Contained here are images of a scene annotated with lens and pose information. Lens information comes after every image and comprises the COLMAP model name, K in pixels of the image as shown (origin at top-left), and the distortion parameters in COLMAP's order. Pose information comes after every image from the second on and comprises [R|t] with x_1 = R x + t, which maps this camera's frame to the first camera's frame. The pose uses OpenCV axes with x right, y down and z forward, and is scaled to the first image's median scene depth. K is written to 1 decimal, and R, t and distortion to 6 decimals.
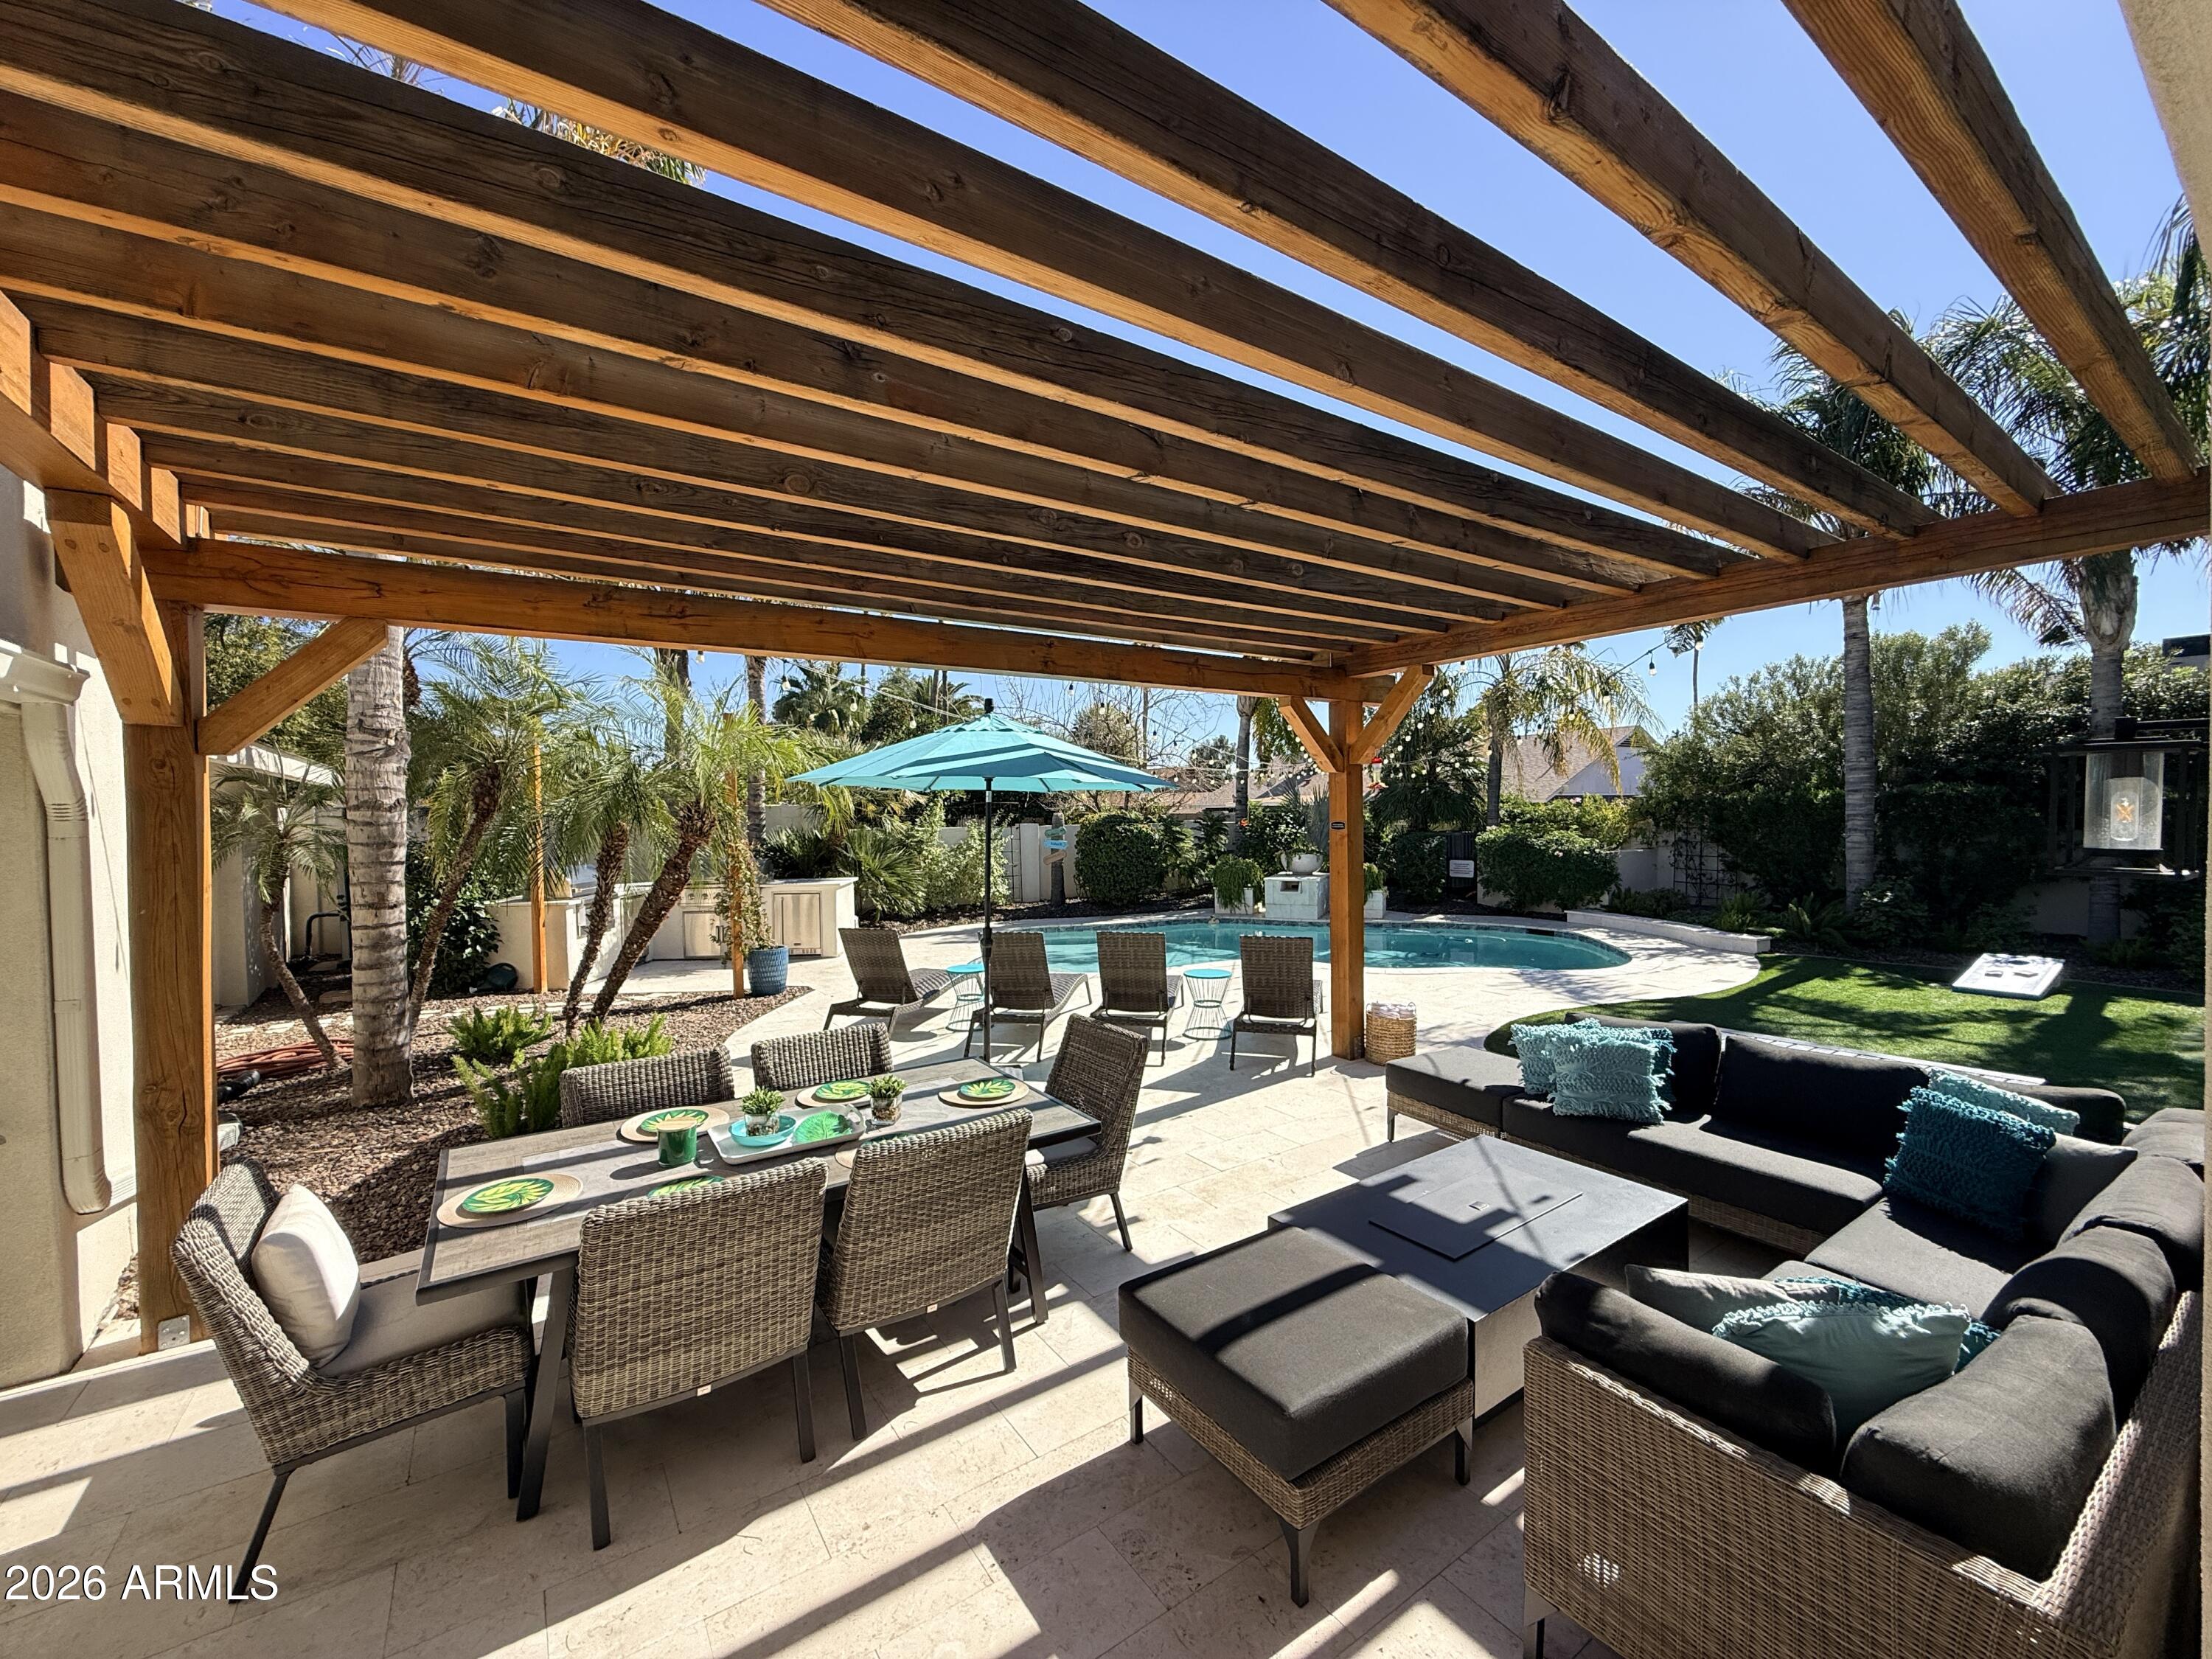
lens RADIAL K [[882.7, 0, 1099.5], [0, 882.7, 830.0], [0, 0, 1]] dist [0.000072, -0.000181]
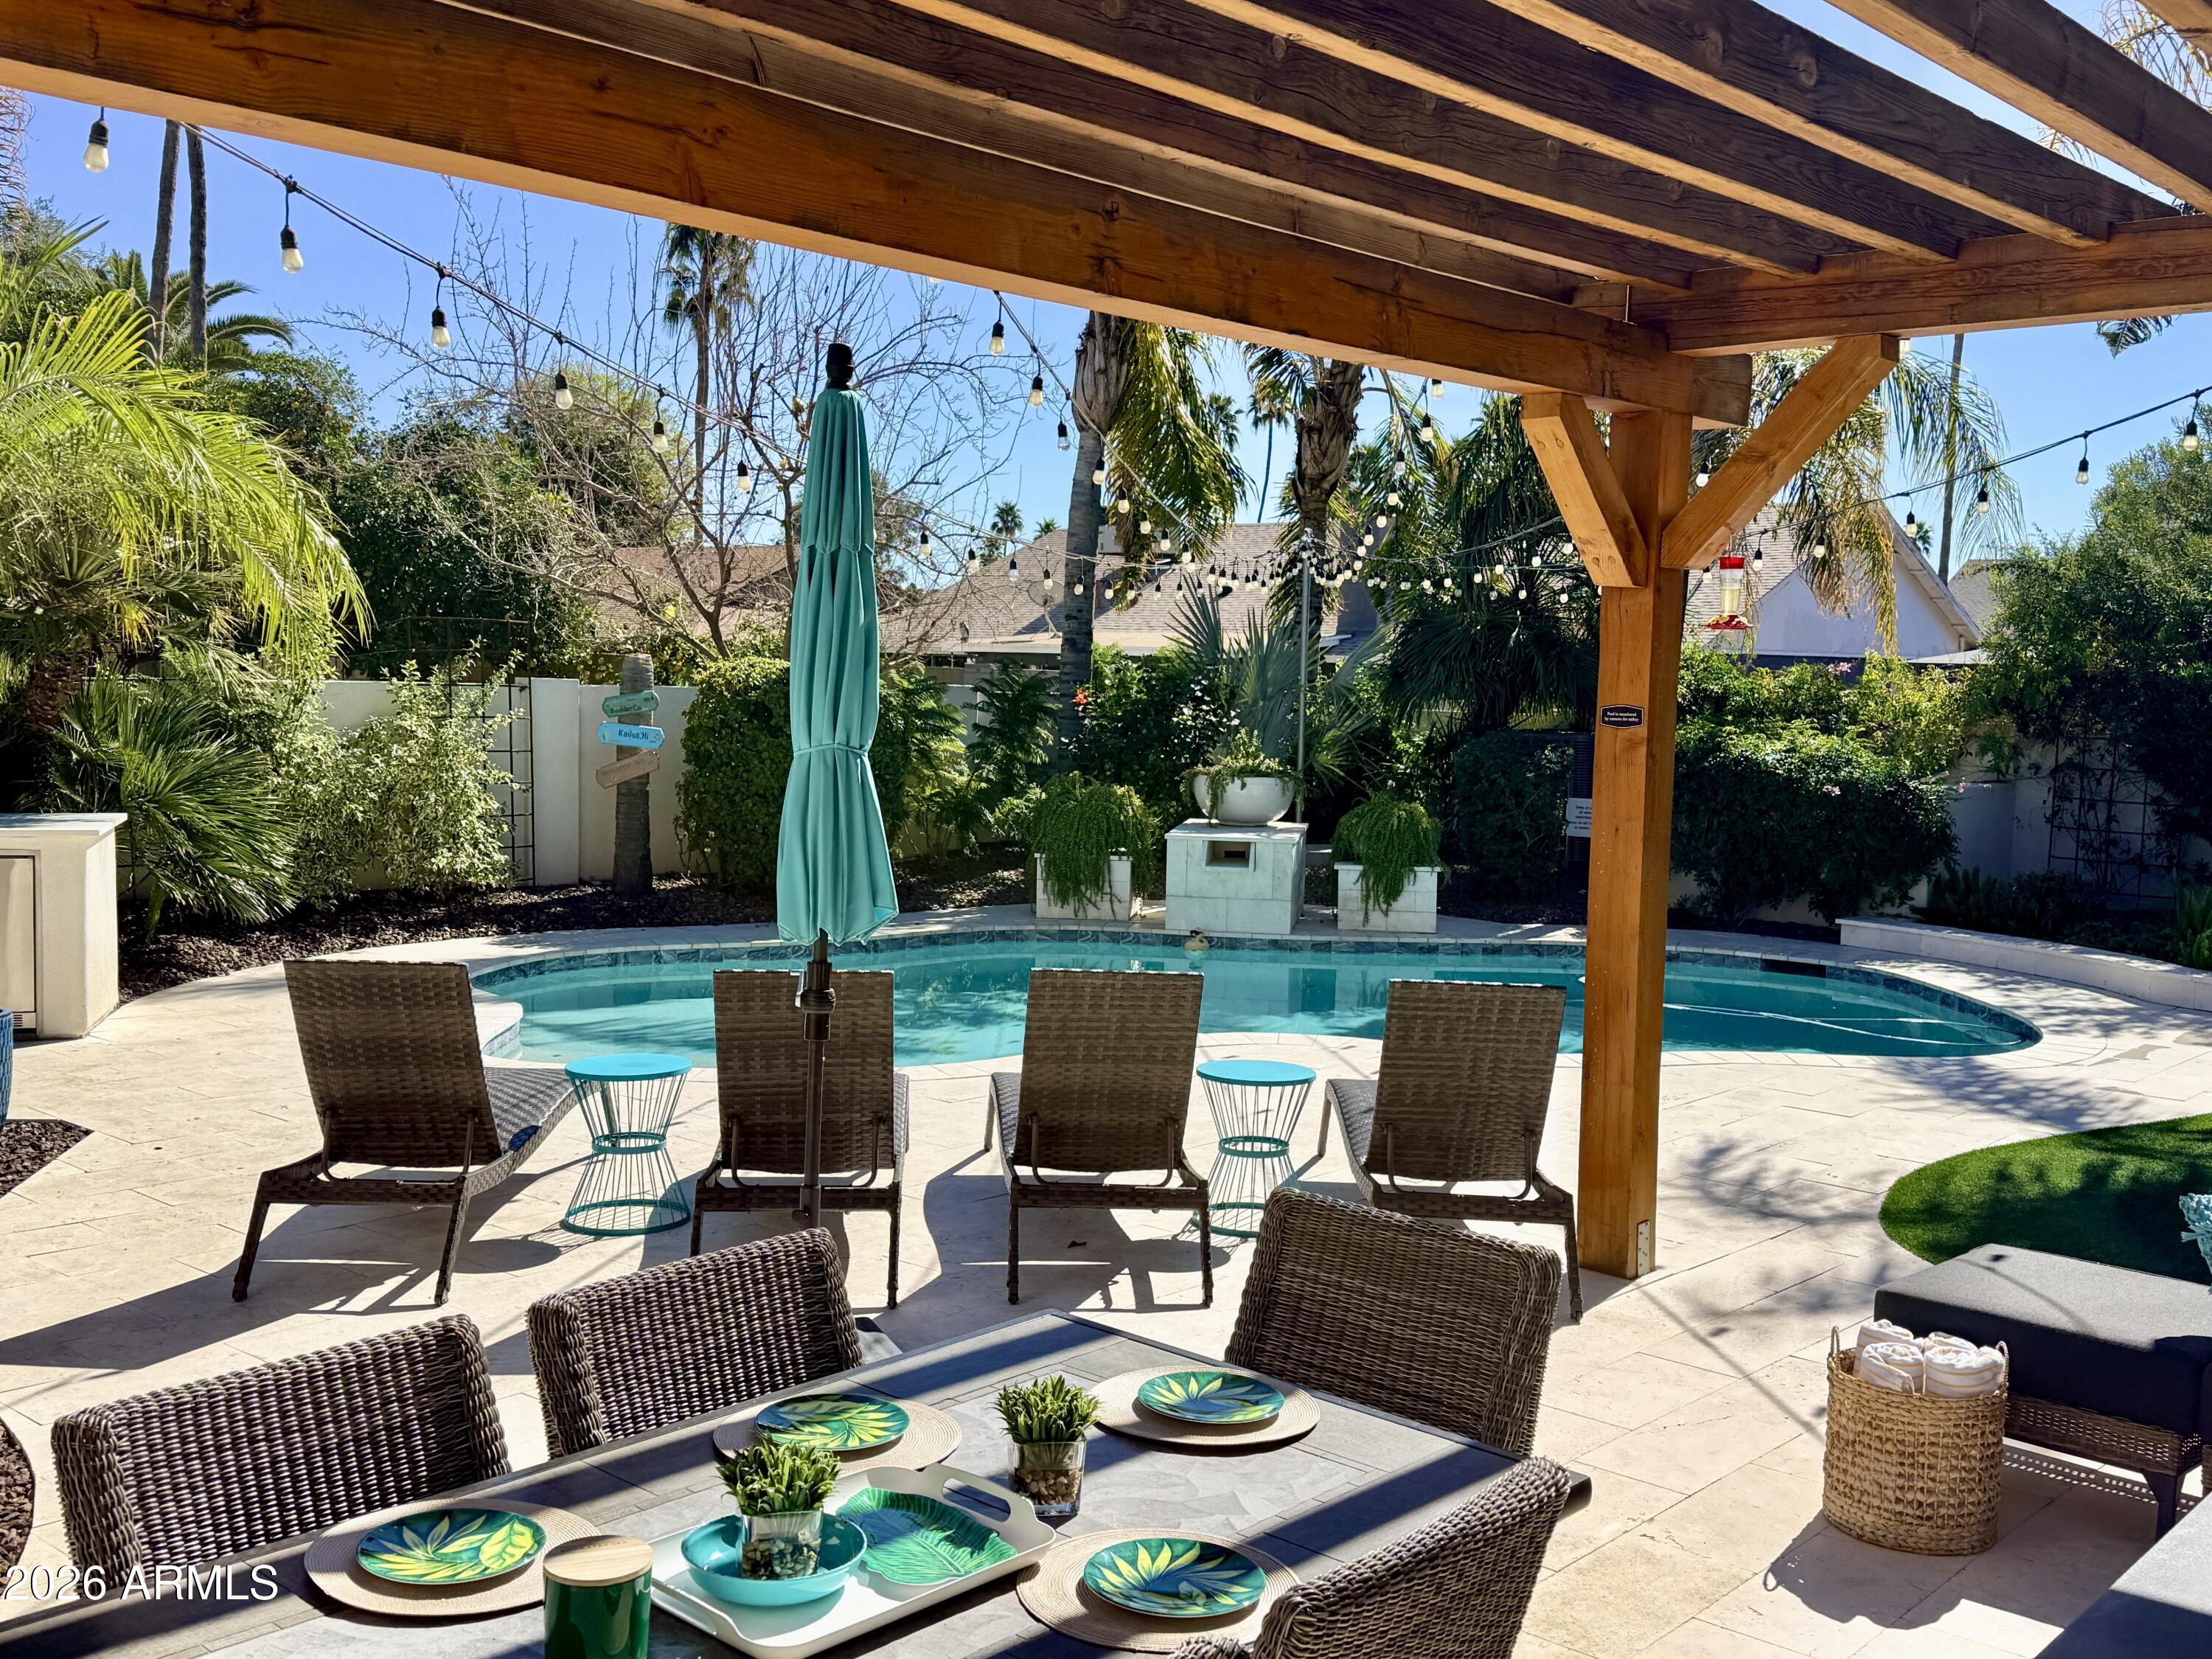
lens RADIAL K [[2177.2, 0, 1106.0], [0, 2177.2, 829.5], [0, 0, 1]] dist [0.195529, -0.361810]
pose [[0.967456, 0.017649, 0.252422, -0.098399], [-0.031836, 0.998128, 0.052230, 0.000811], [-0.251028, -0.058566, 0.966206, 0.026792]]
